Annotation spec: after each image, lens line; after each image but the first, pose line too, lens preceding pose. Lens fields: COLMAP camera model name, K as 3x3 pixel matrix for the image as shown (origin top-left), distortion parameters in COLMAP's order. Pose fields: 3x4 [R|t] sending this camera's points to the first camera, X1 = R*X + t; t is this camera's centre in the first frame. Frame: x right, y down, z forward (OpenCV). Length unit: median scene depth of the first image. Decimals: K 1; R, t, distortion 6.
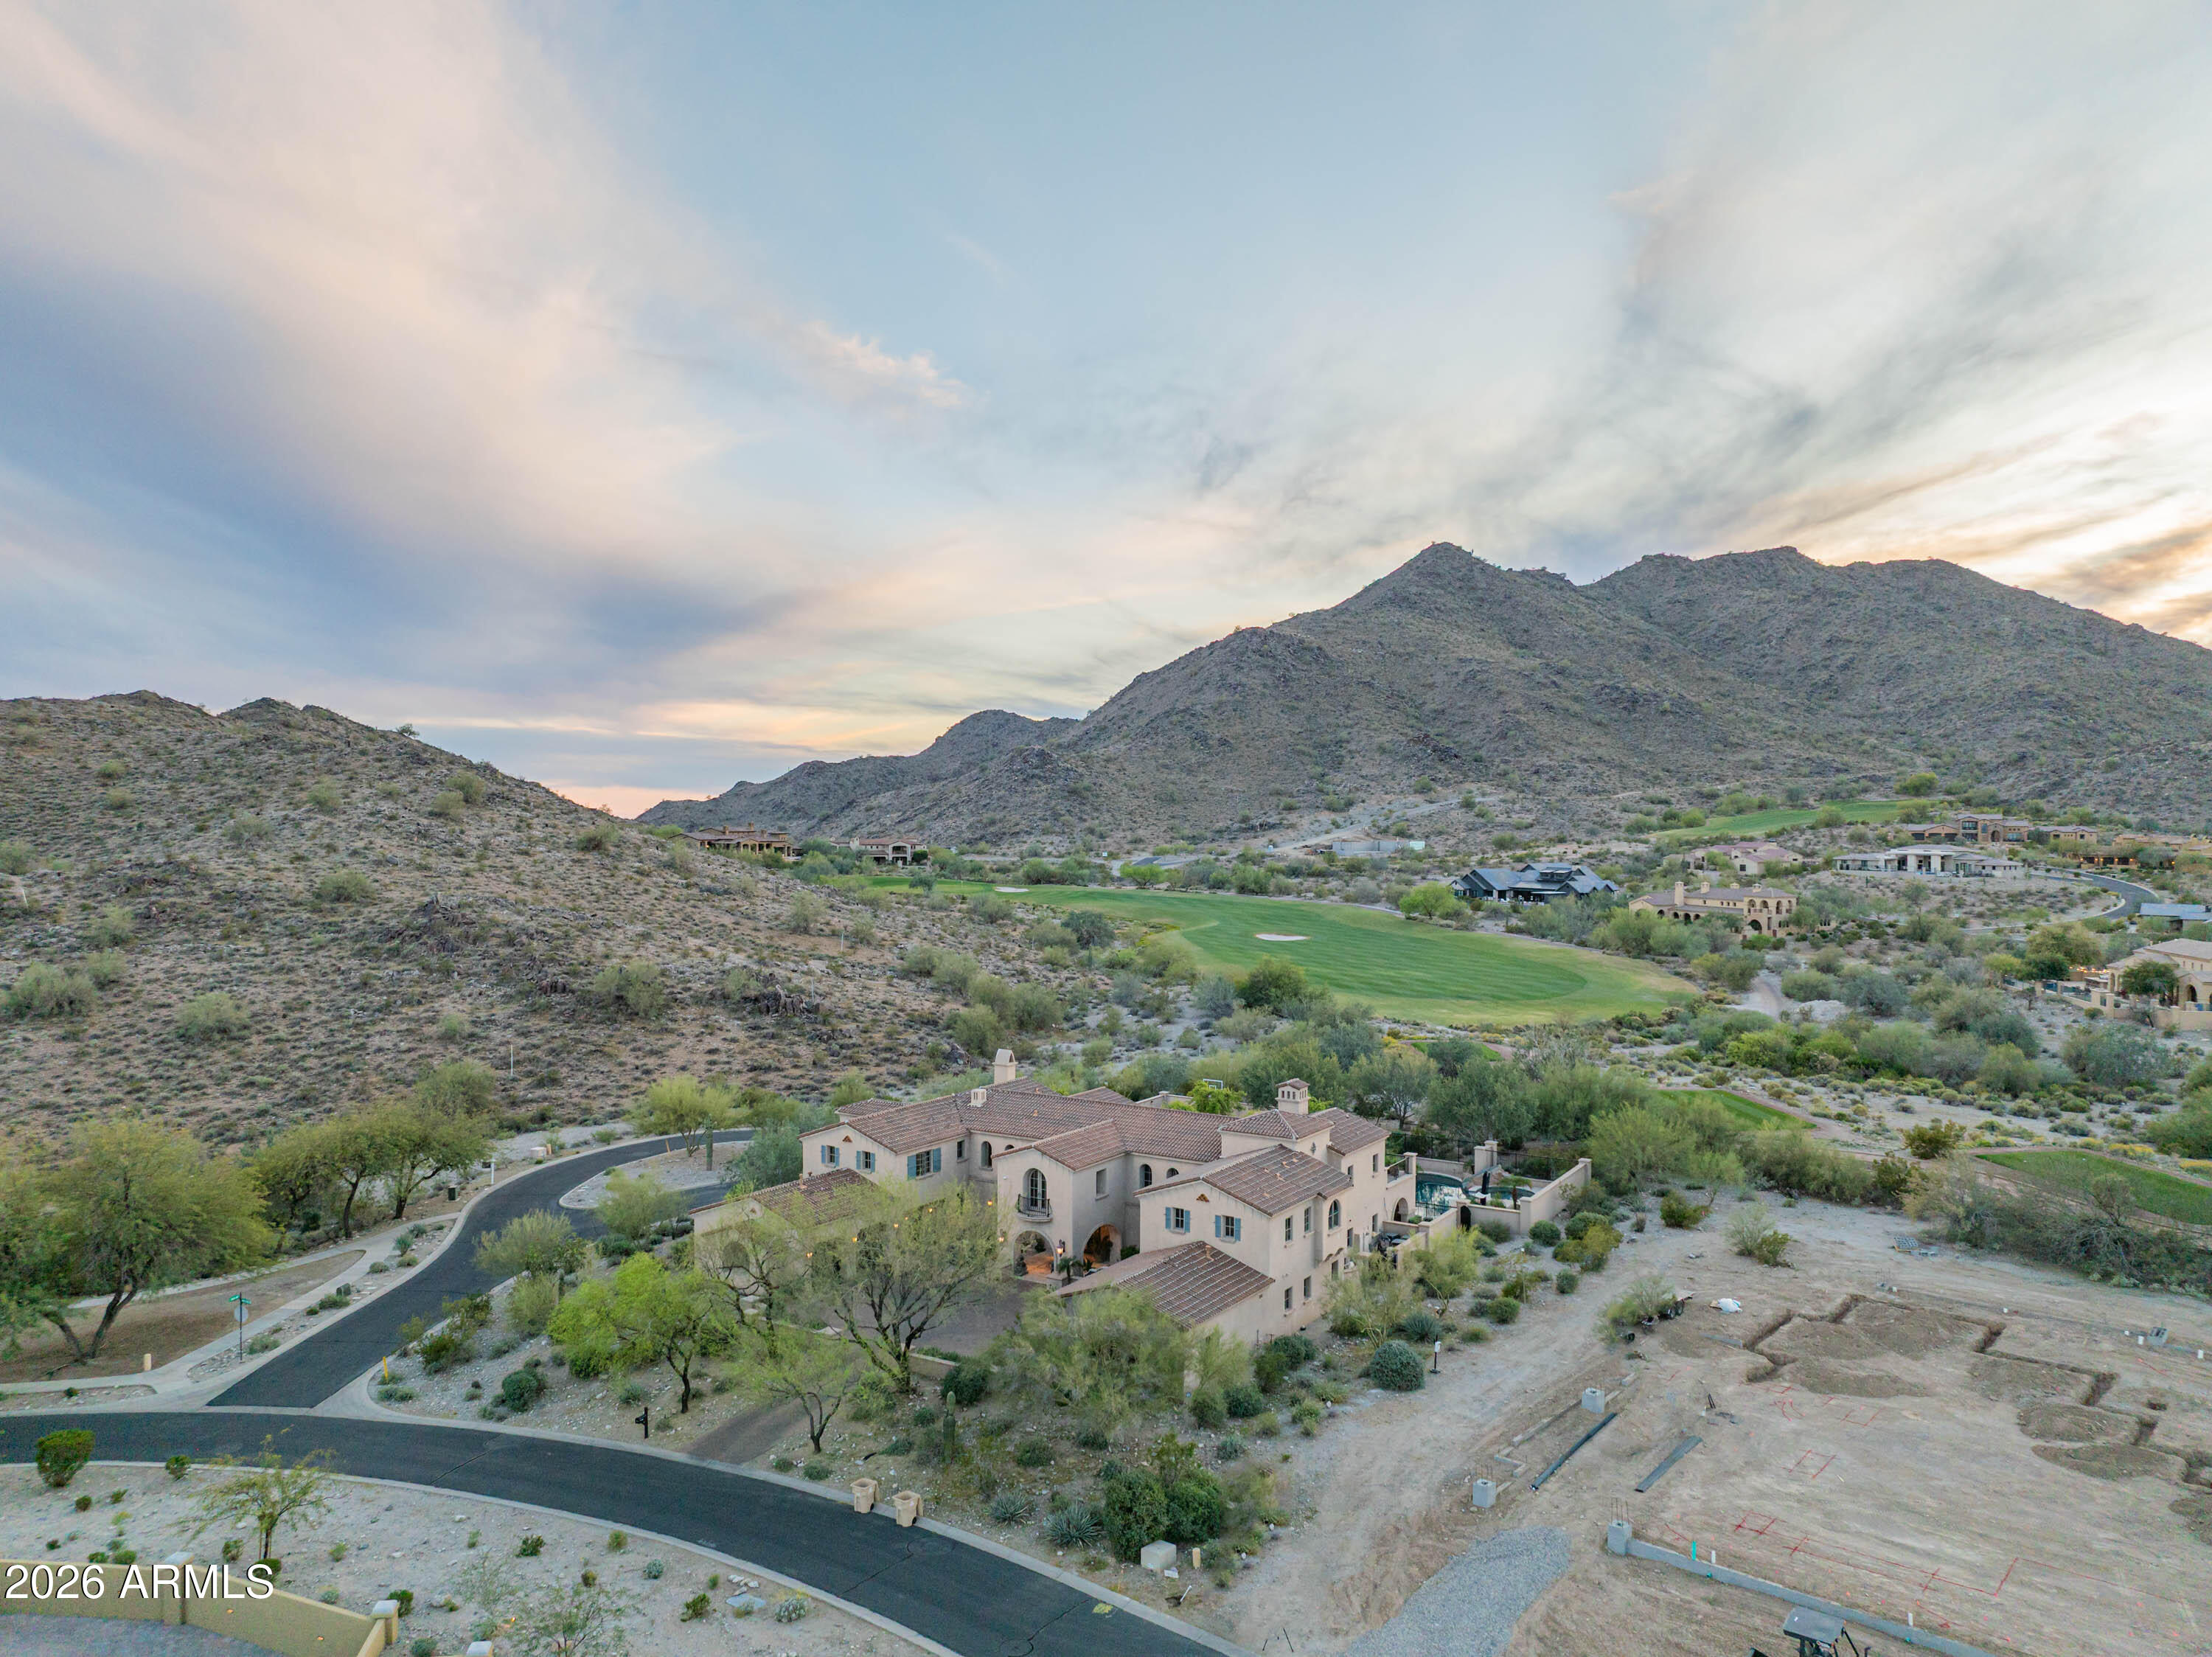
lens RADIAL K [[1569.9, 0, 1116.9], [0, 1569.9, 860.2], [0, 0, 1]] dist [-0.011903, -0.027226]
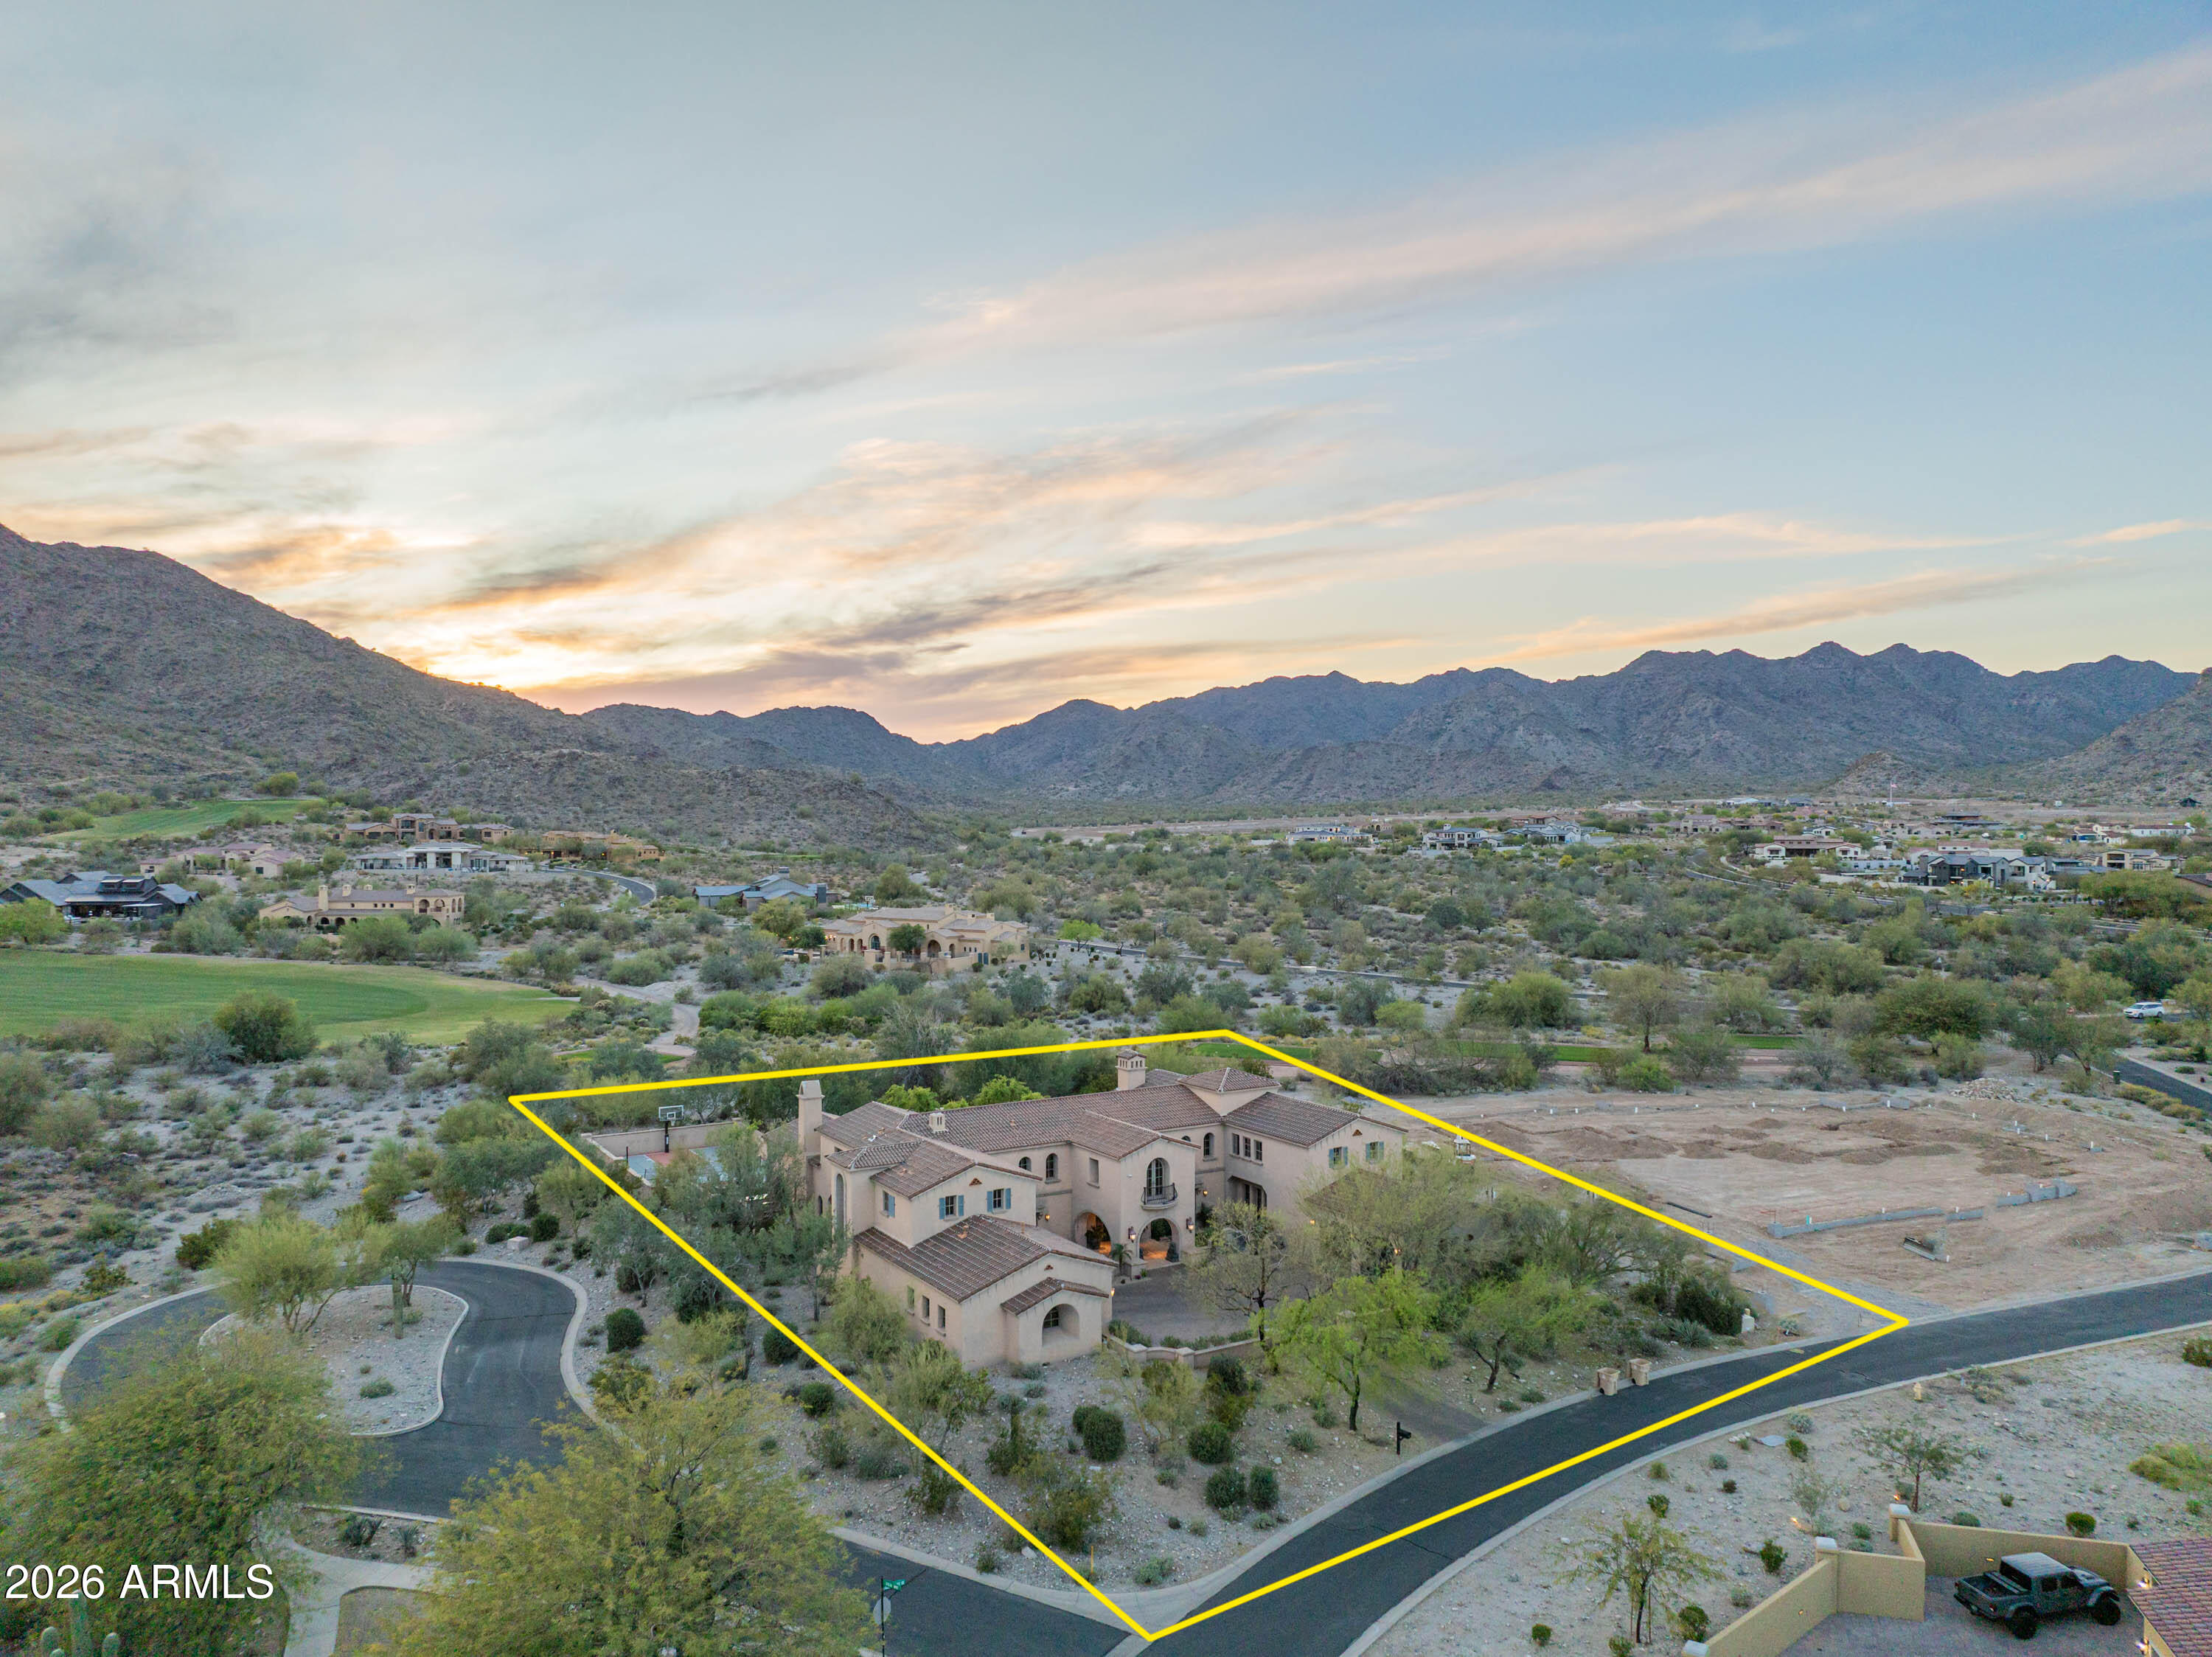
lens RADIAL K [[1514.4, 0, 1107.0], [0, 1514.4, 1032.9], [0, 0, 1]] dist [-0.010720, -0.007411]
pose [[0.437428, -0.128263, 0.890059, -0.131339], [0.025951, 0.991164, 0.130079, -0.002038], [-0.898879, -0.033802, 0.436892, 0.083914]]
